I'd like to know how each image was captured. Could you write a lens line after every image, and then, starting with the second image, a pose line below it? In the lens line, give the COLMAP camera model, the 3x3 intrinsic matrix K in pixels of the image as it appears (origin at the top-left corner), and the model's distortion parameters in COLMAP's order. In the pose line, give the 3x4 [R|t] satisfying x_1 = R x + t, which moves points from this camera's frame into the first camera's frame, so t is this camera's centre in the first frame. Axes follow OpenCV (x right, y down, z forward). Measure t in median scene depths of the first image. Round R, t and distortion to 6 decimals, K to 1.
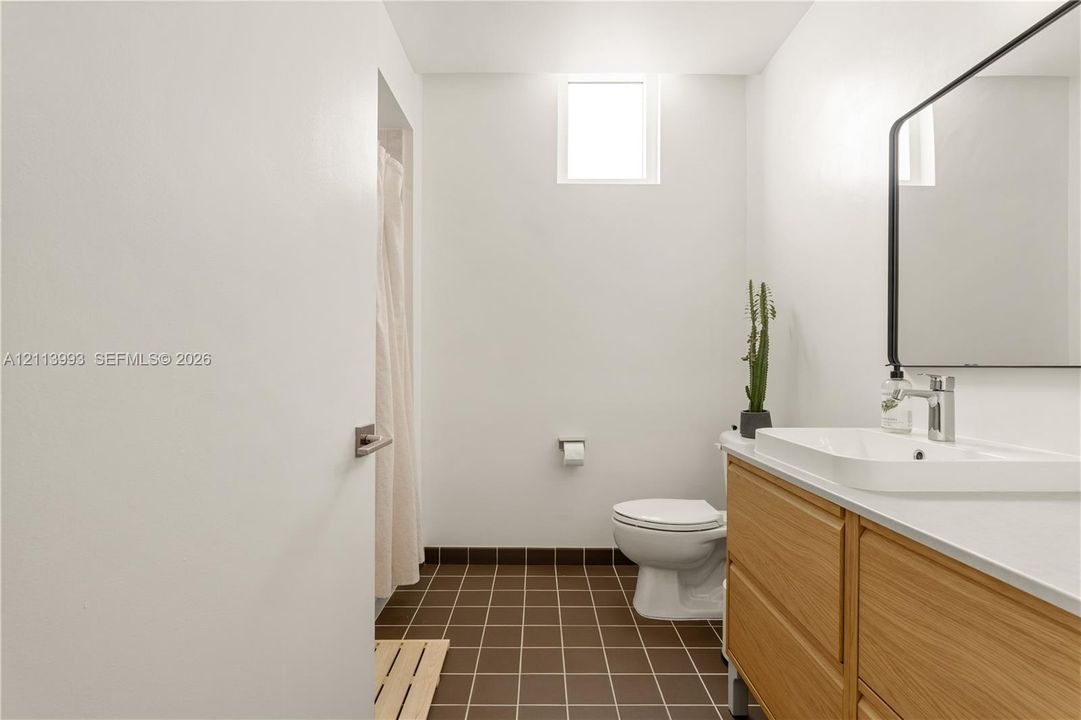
lens RADIAL K [[495.5, 0, 540.7], [0, 495.5, 349.7], [0, 0, 1]] dist [-0.011844, 0.000544]
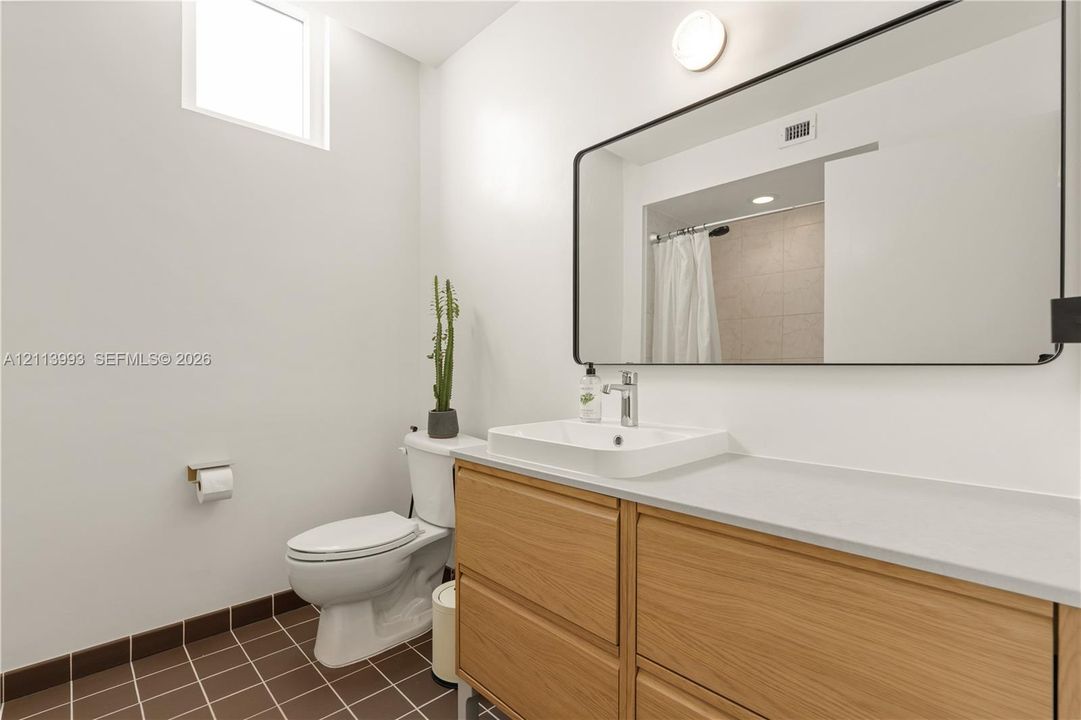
lens RADIAL K [[495.5, 0, 540.7], [0, 495.5, 349.7], [0, 0, 1]] dist [-0.011844, 0.000544]
pose [[0.717124, 0.013833, 0.696809, -0.195294], [-0.019071, 0.999818, -0.000222, 0.001636], [-0.696685, -0.013129, 0.717257, 0.272738]]
